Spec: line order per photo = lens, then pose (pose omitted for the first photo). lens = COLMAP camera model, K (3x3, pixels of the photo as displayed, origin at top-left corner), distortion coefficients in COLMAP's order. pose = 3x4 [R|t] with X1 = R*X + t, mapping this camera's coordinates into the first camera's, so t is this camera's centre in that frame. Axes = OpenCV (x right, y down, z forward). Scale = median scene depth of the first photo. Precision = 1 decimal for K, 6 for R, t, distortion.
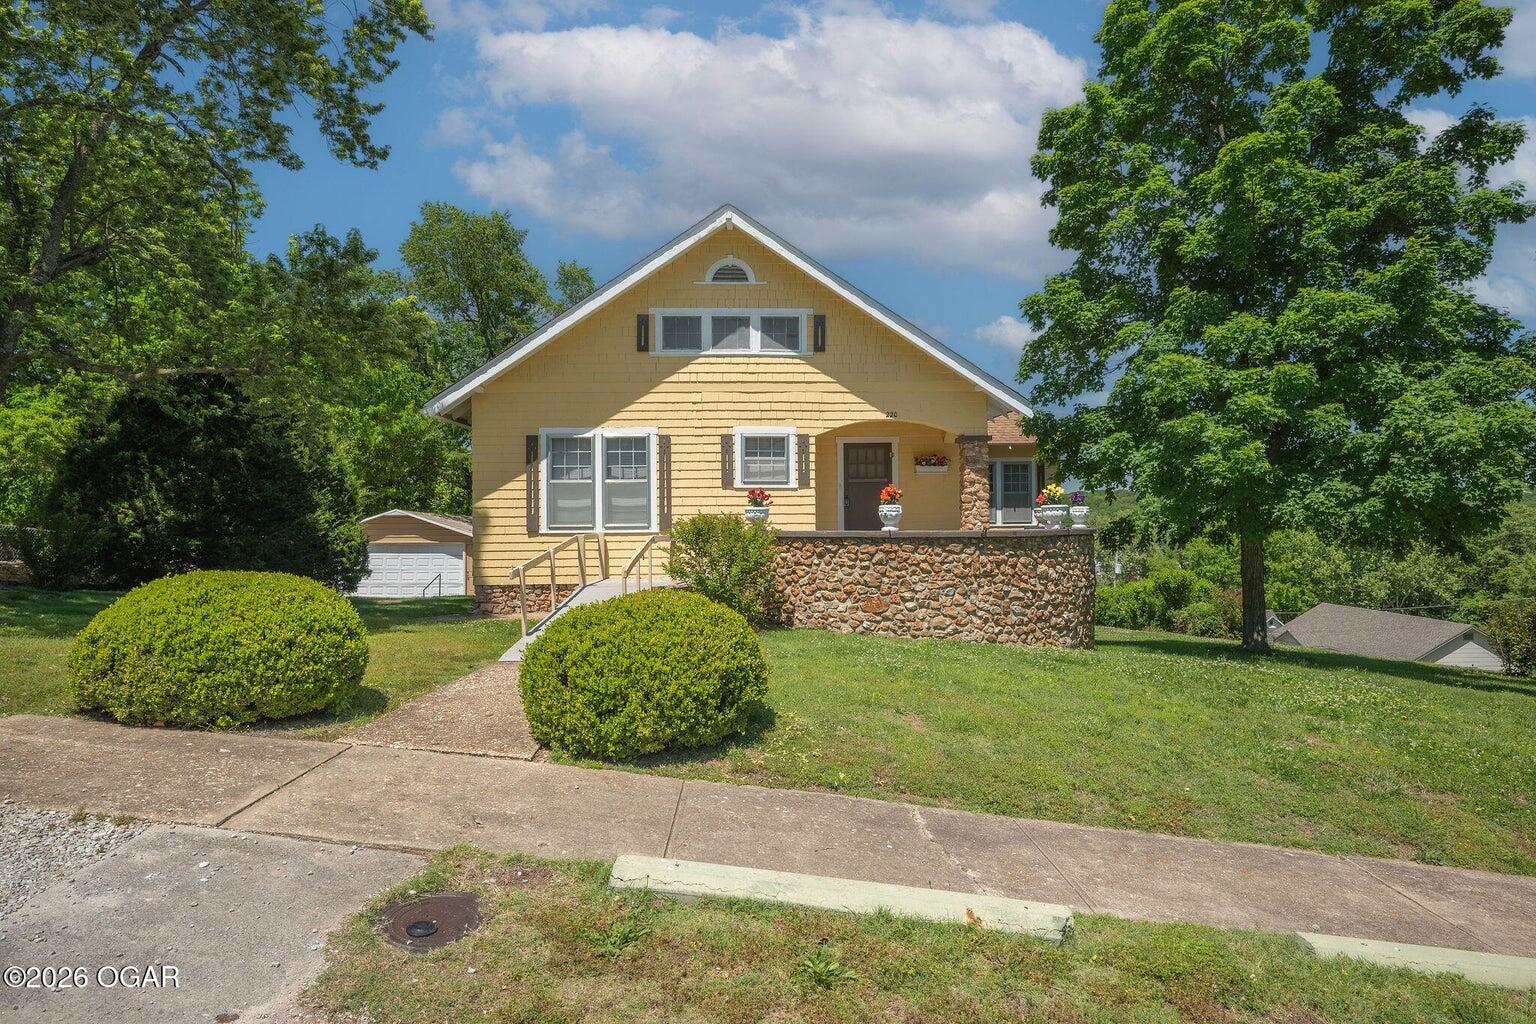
lens RADIAL K [[836.9, 0, 765.6], [0, 836.9, 518.1], [0, 0, 1]] dist [0.001881, 0.000084]
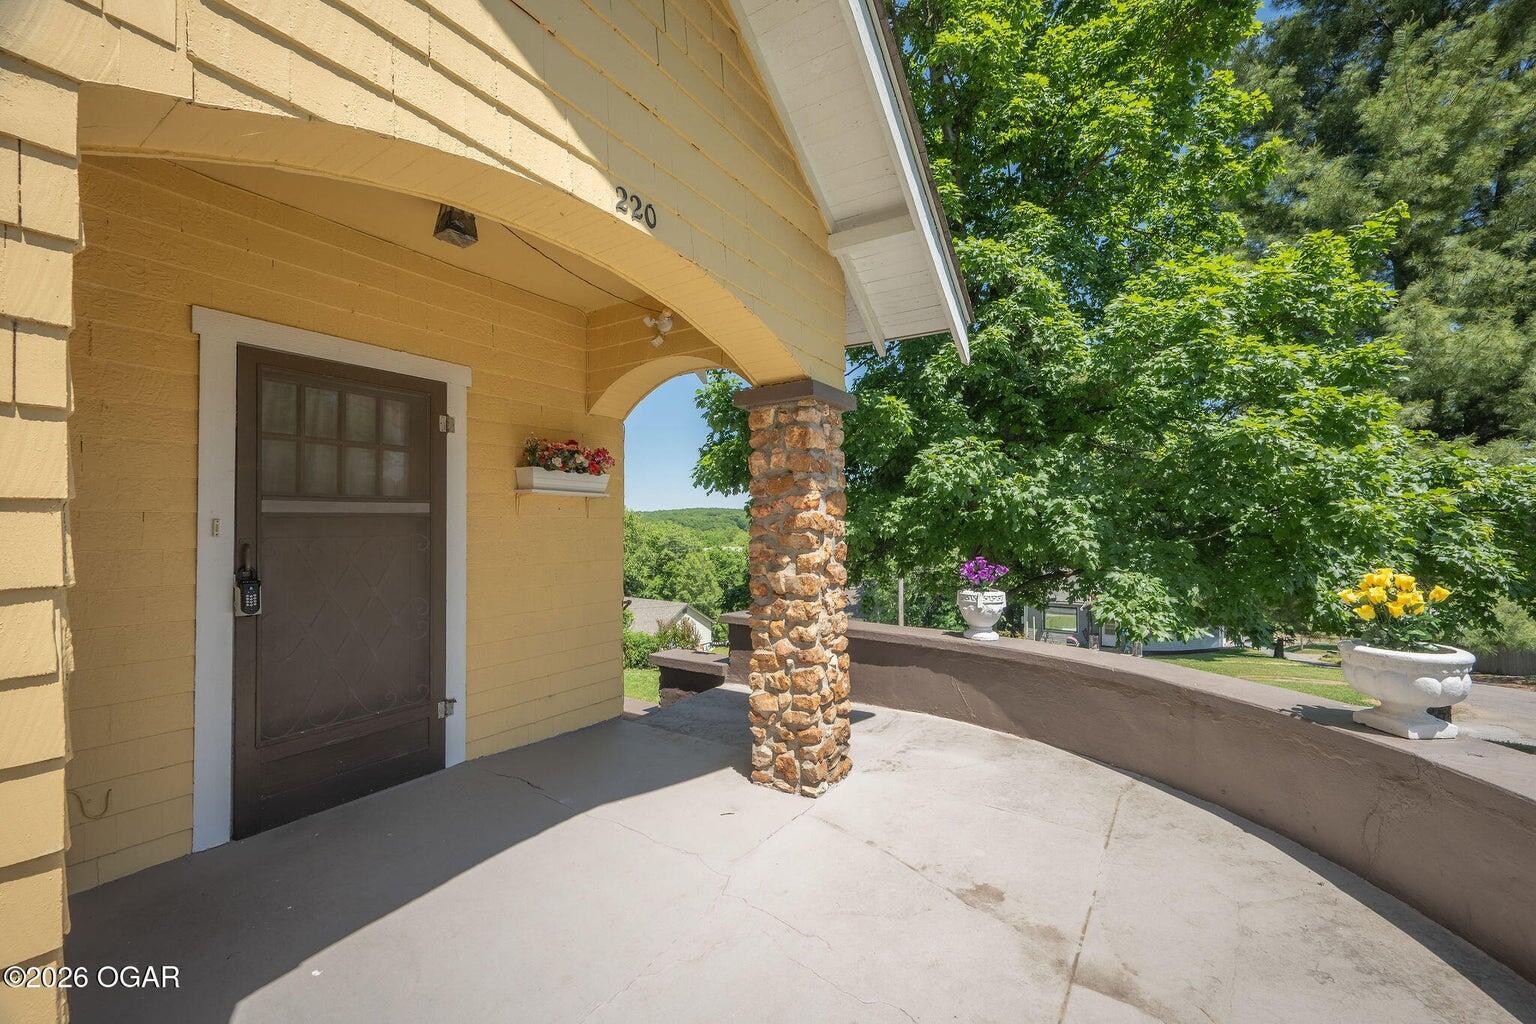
lens RADIAL K [[609.7, 0, 770.1], [0, 609.7, 517.2], [0, 0, 1]] dist [0.000142, -0.000235]
pose [[0.591329, 0.020337, 0.806174, 0.049989], [-0.005557, 0.999761, -0.021144, -0.043622], [-0.806411, 0.008023, 0.591301, 0.879780]]
